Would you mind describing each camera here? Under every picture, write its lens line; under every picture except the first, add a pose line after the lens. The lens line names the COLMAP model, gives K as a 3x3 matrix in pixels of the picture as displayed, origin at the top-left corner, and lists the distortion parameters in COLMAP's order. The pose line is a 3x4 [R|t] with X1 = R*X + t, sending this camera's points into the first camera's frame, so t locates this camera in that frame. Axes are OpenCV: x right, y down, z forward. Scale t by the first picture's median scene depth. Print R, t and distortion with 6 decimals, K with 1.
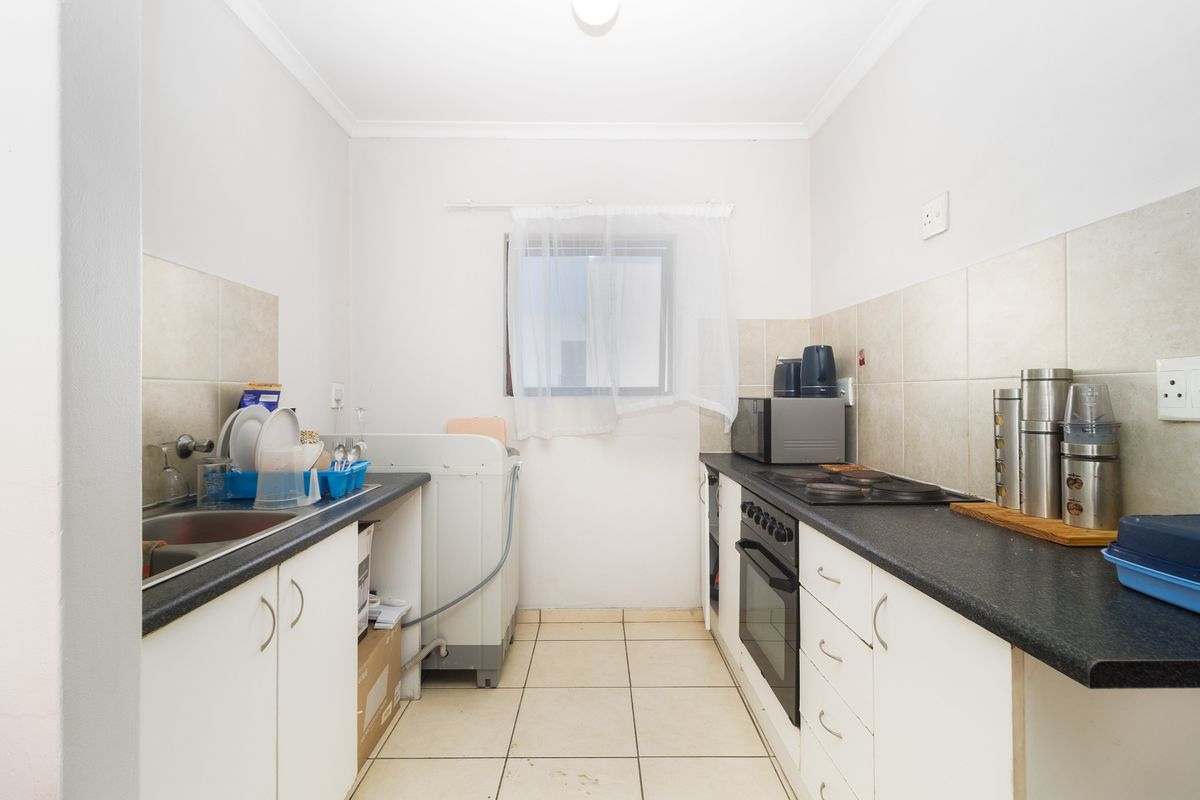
lens RADIAL K [[552.9, 0, 603.2], [0, 552.9, 391.1], [0, 0, 1]] dist [0.004059, 0.000062]
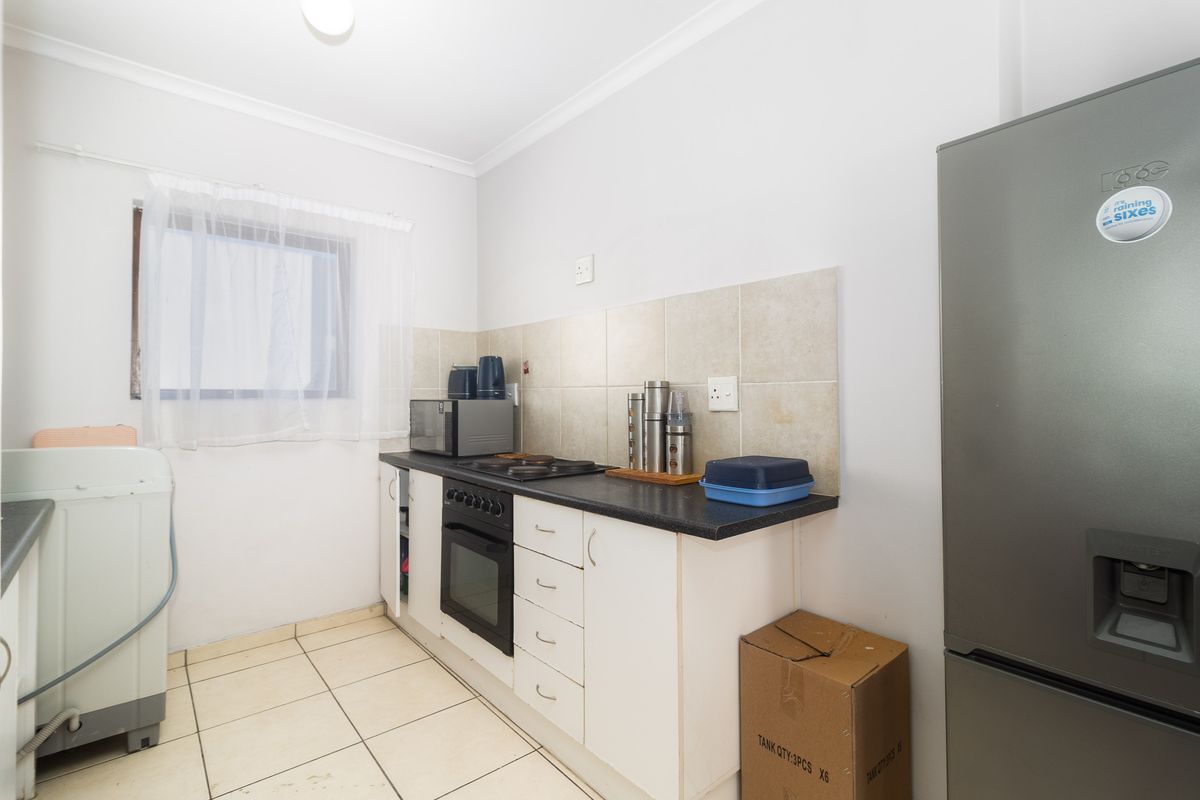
lens RADIAL K [[552.9, 0, 603.2], [0, 552.9, 391.1], [0, 0, 1]] dist [0.004059, 0.000062]
pose [[0.766841, 0.007046, 0.641798, -0.231428], [-0.003505, 0.999971, -0.006791, 0.000613], [-0.641827, 0.002958, 0.766844, -0.090337]]
